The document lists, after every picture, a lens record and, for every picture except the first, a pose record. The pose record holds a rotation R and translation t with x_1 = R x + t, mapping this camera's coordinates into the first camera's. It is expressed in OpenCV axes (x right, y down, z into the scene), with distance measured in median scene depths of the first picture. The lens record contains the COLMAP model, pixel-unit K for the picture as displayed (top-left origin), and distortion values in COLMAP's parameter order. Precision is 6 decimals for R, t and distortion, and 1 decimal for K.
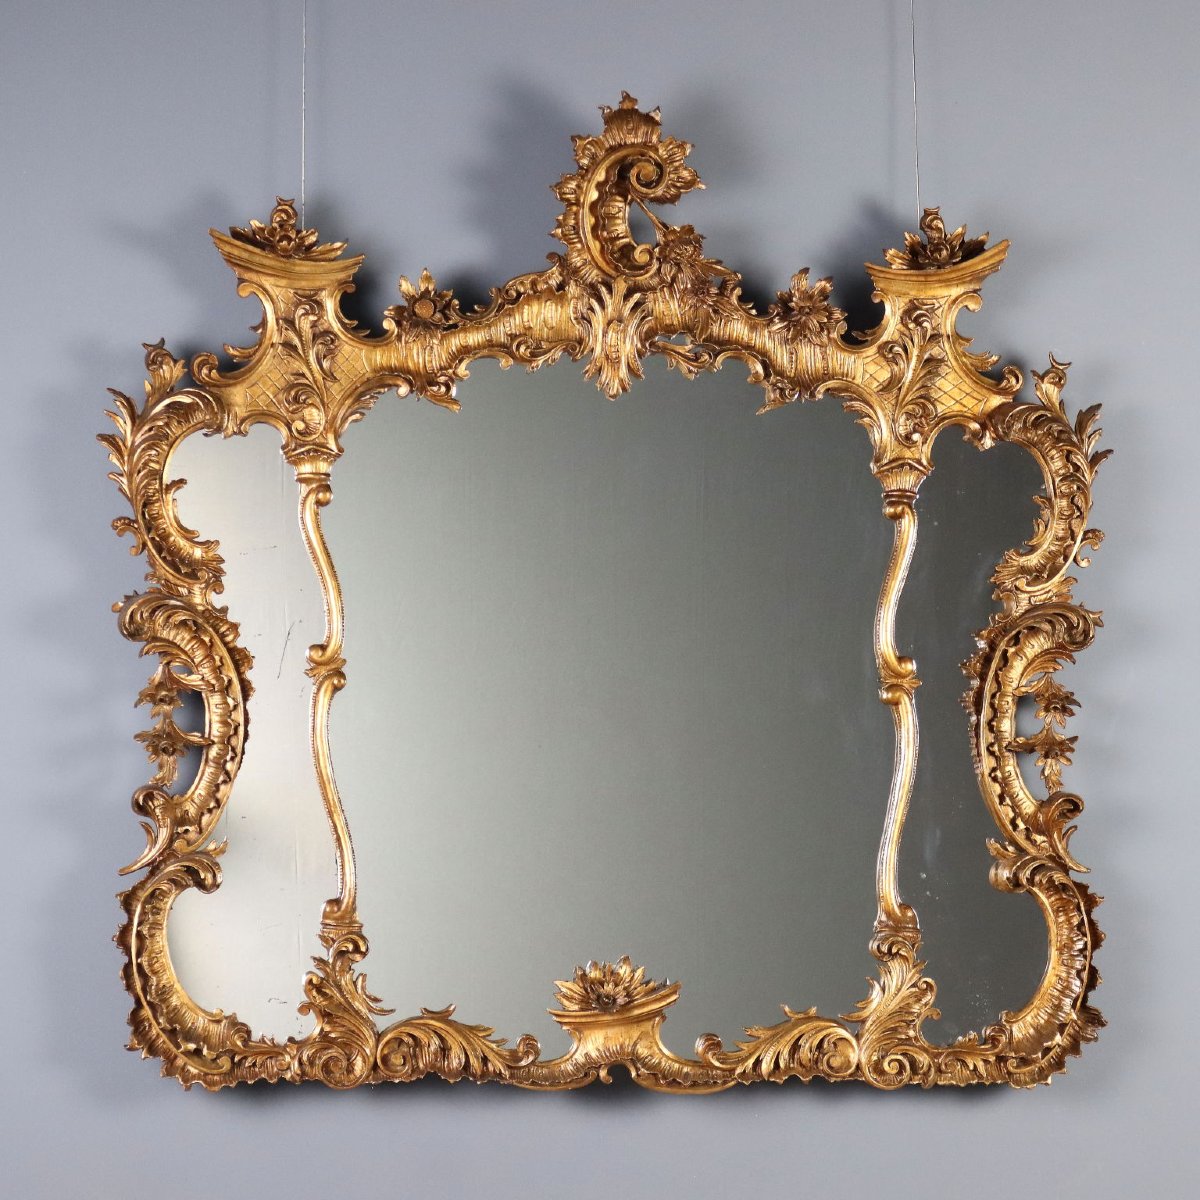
lens RADIAL K [[3844.8, 0, 600.0], [0, 3844.8, 600.0], [0, 0, 1]] dist [-0.008050, -1.071311]
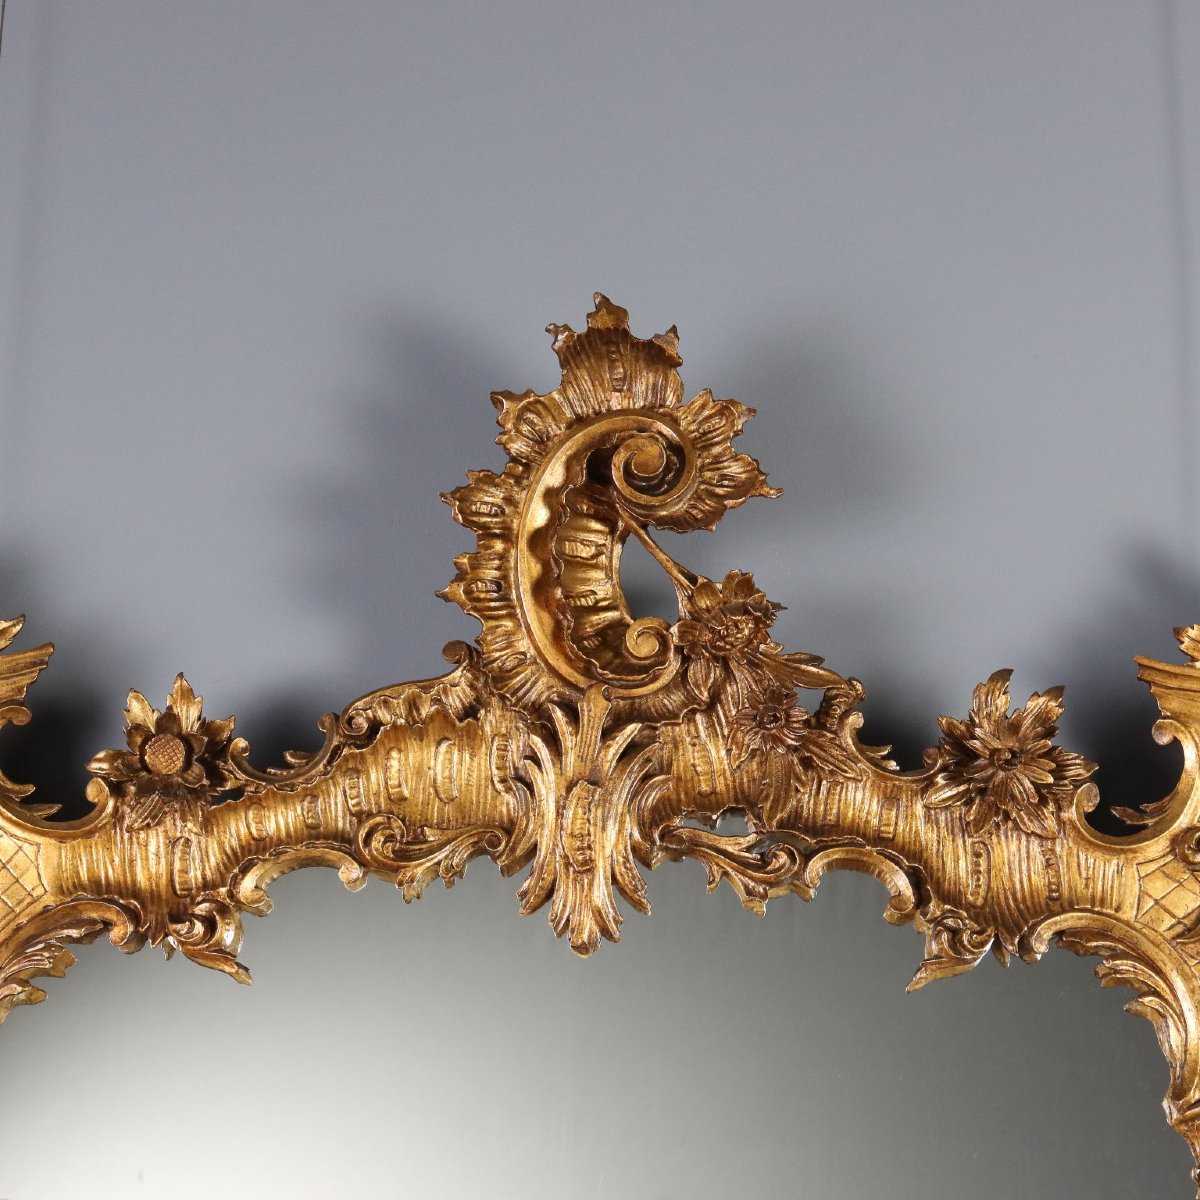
lens RADIAL K [[2743.6, 0, 600.0], [0, 2743.6, 600.0], [0, 0, 1]] dist [-0.005200, 0.080147]
pose [[0.988715, -0.023043, -0.148026, 0.054908], [-0.011386, 0.973684, -0.227620, -0.019107], [0.149376, 0.226736, 0.962433, 0.678981]]
